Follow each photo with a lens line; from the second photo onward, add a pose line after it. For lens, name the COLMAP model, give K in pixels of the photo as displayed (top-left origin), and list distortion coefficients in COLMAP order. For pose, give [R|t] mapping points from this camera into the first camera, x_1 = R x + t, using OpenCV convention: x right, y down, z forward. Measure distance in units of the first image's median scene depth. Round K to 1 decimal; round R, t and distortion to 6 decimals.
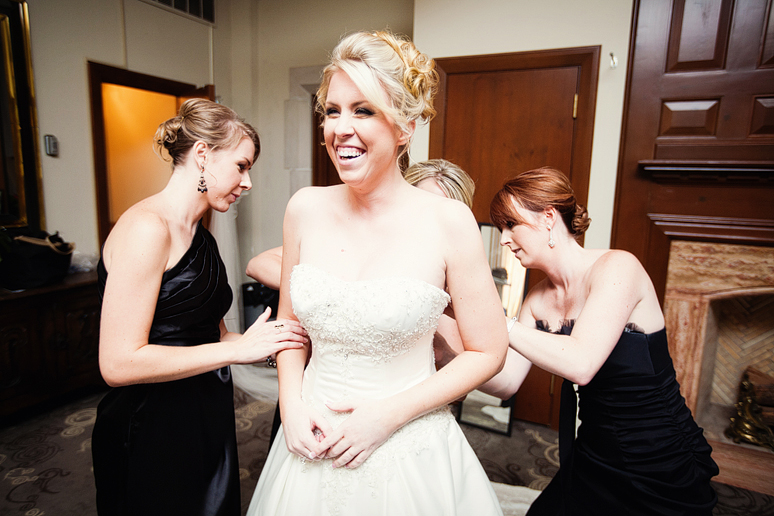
lens RADIAL K [[522.1, 0, 361.3], [0, 522.1, 249.3], [0, 0, 1]] dist [0.004349, 0.001772]
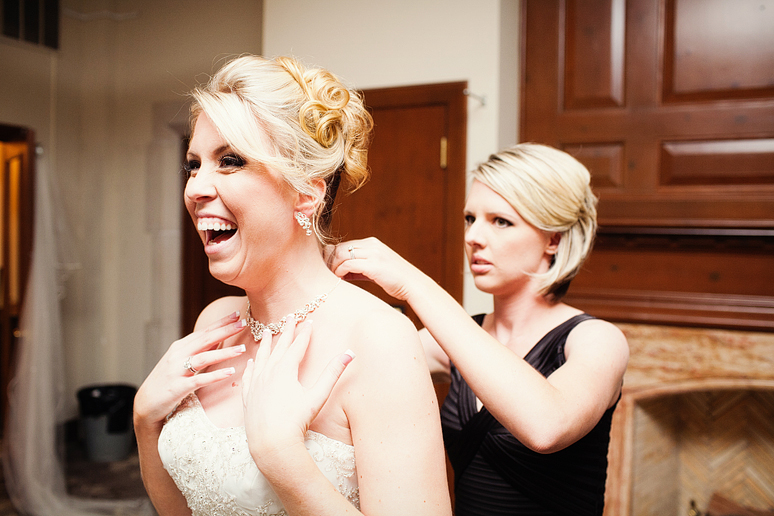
lens RADIAL K [[769.6, 0, 387.5], [0, 769.6, 261.0], [0, 0, 1]] dist [-0.056219, 0.000000]
pose [[0.999965, -0.003885, -0.007462, 0.280883], [0.002974, 0.992959, -0.118423, 0.023397], [0.007869, 0.118396, 0.992935, -0.116152]]
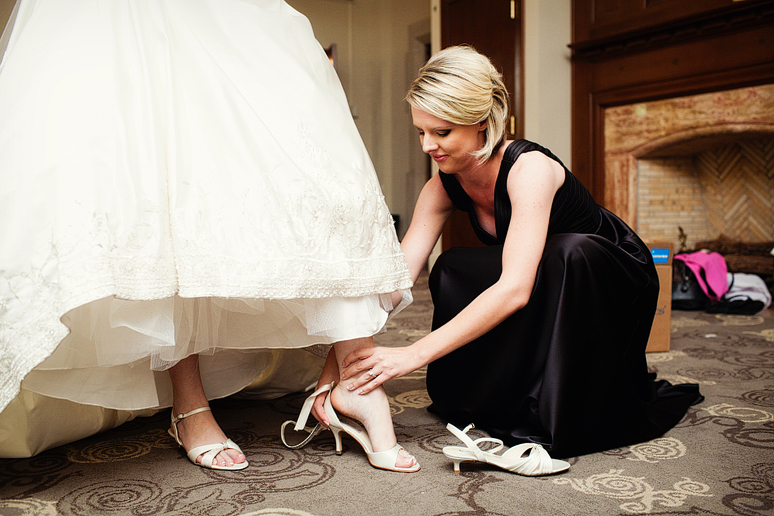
lens RADIAL K [[769.6, 0, 385.6], [0, 769.6, 258.2], [0, 0, 1]] dist [-0.056219, 0.000000]
pose [[0.856263, 0.000812, -0.516540, 0.935872], [-0.054706, 0.994517, -0.089122, 0.432027], [0.513635, 0.104570, 0.851612, -0.569945]]
